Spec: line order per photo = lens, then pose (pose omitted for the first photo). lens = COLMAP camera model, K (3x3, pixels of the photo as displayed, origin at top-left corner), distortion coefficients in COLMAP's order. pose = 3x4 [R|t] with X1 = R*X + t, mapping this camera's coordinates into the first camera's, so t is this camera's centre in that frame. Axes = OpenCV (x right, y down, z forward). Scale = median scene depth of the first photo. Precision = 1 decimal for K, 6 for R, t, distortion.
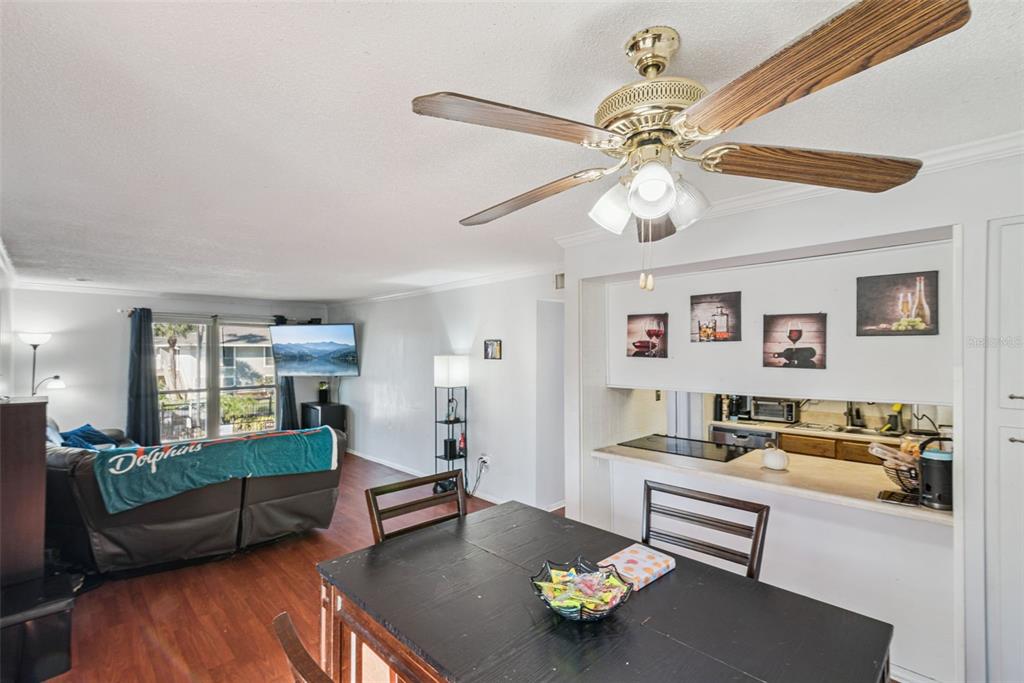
lens RADIAL K [[462.3, 0, 509.8], [0, 462.3, 346.3], [0, 0, 1]] dist [0.019930, -0.001329]
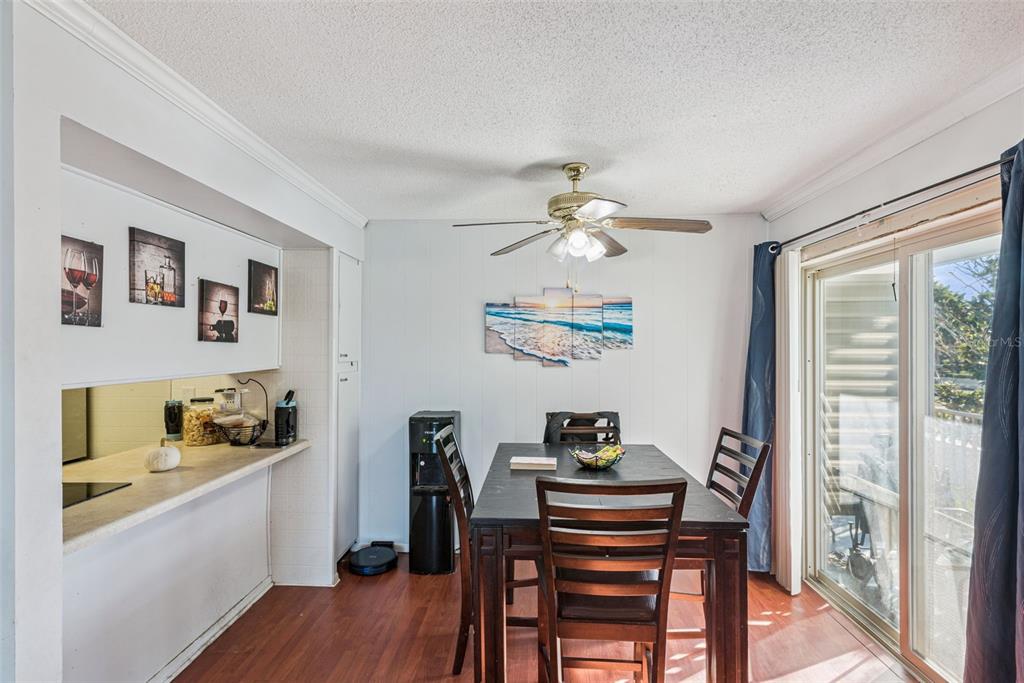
lens RADIAL K [[514.2, 0, 511.8], [0, 514.2, 346.8], [0, 0, 1]] dist [0.002097, 0.001483]
pose [[-0.676757, 0.004742, 0.736191, -0.382201], [-0.003036, 0.999953, -0.009231, 0.046418], [-0.736200, -0.008482, -0.676711, 0.923393]]
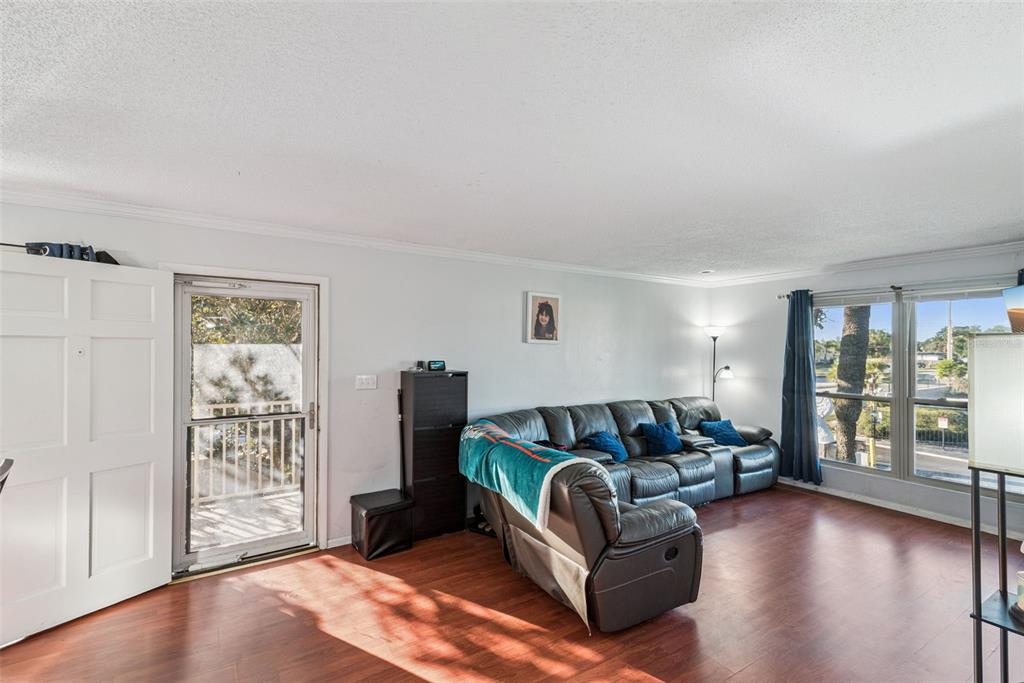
lens RADIAL K [[462.3, 0, 508.8], [0, 462.3, 348.6], [0, 0, 1]] dist [0.019930, -0.001329]
pose [[-0.212724, -0.000451, -0.977112, 0.237672], [0.006391, 0.999978, -0.001853, 0.035416], [0.977091, -0.006638, -0.212717, 1.176574]]
